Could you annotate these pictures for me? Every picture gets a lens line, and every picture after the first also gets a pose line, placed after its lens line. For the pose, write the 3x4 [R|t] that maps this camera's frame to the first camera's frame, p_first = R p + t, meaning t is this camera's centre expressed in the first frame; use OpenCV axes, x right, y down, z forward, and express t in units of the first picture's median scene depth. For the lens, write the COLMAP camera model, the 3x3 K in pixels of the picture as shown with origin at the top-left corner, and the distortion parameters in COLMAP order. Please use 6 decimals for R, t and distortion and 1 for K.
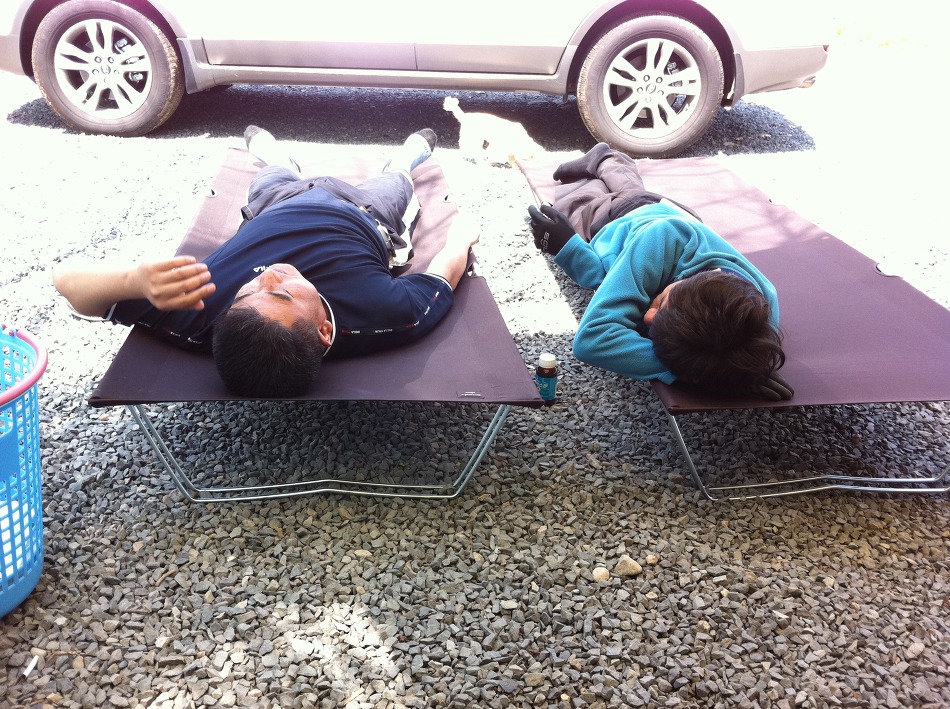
lens RADIAL K [[861.7, 0, 476.2], [0, 861.7, 355.8], [0, 0, 1]] dist [0.008230, -0.087532]
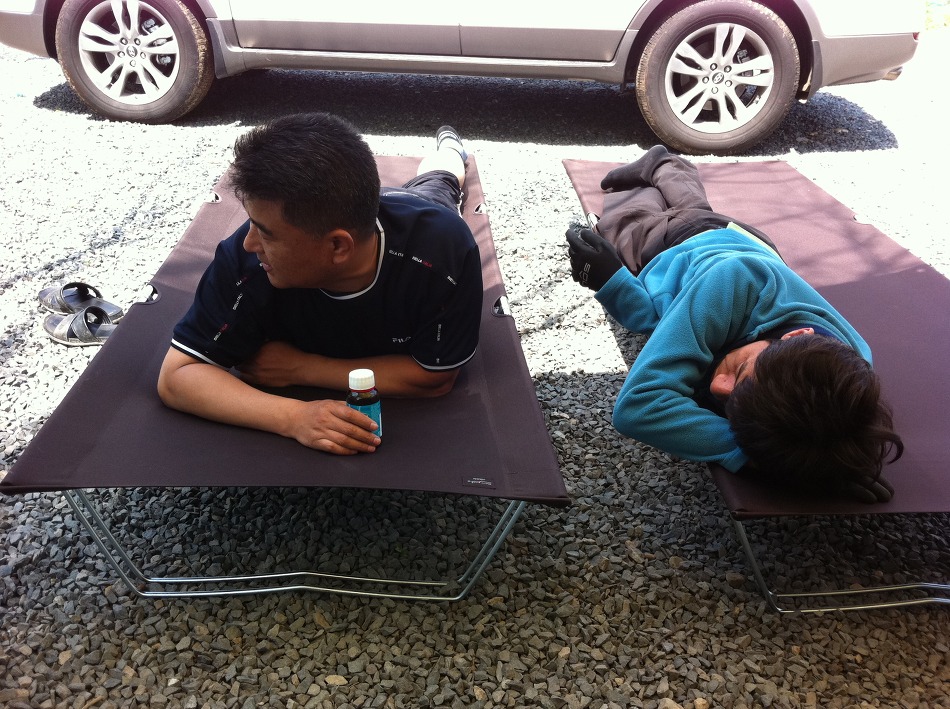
lens RADIAL K [[861.7, 0, 471.0], [0, 861.7, 363.1], [0, 0, 1]] dist [0.008230, -0.087532]
pose [[0.997401, 0.031428, -0.064837, 0.028986], [-0.029528, 0.999112, 0.030048, -0.074999], [0.065724, -0.028056, 0.997443, 0.175160]]
